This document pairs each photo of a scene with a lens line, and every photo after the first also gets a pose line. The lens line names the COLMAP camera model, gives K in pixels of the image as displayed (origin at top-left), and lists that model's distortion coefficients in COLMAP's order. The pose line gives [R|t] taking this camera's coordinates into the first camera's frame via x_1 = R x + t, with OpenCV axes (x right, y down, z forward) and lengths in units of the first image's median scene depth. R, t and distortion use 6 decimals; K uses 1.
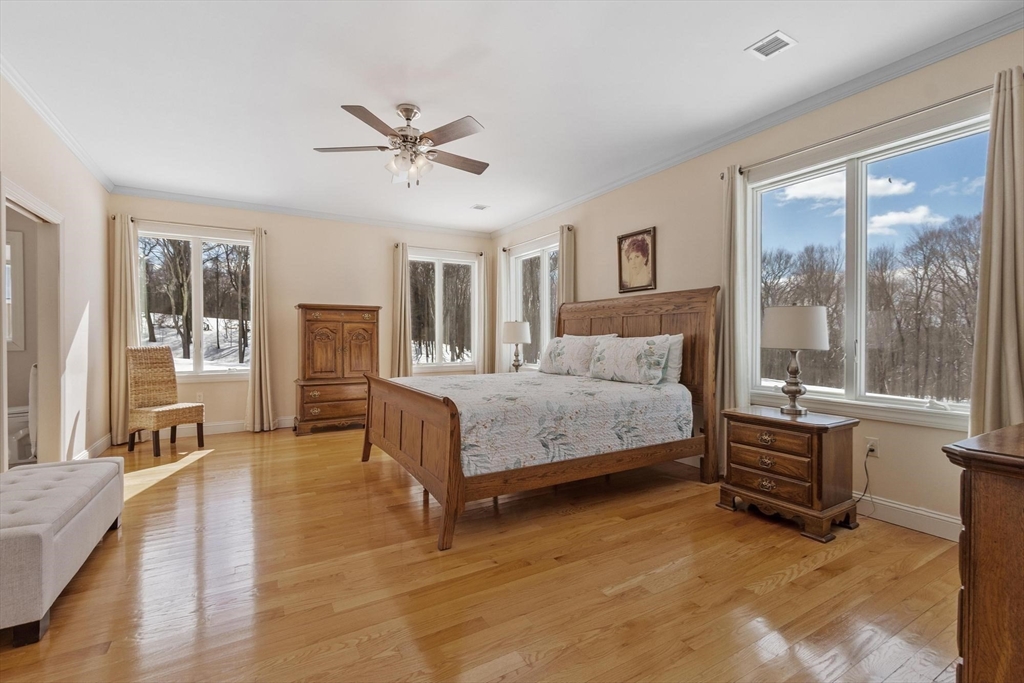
lens RADIAL K [[457.6, 0, 525.9], [0, 457.6, 340.3], [0, 0, 1]] dist [0.001476, 0.001820]
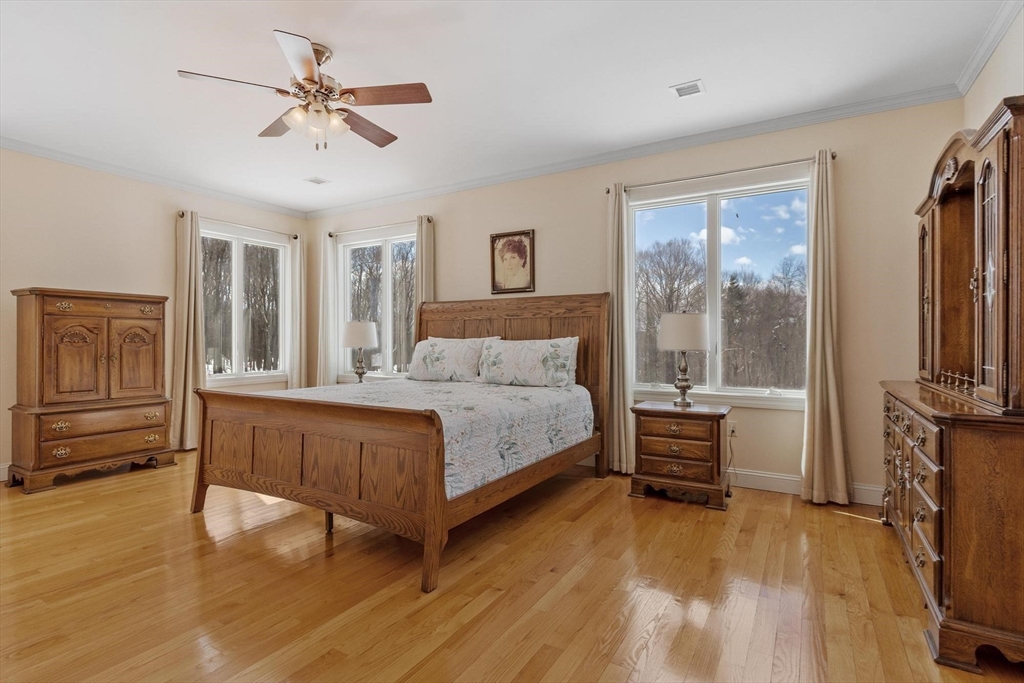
lens RADIAL K [[499.3, 0, 526.0], [0, 499.3, 337.2], [0, 0, 1]] dist [0.003690, 0.001270]
pose [[0.877128, 0.003812, 0.480242, -0.316408], [0.002543, 0.999918, -0.012582, 0.001085], [-0.480250, 0.012258, 0.877046, 0.068256]]
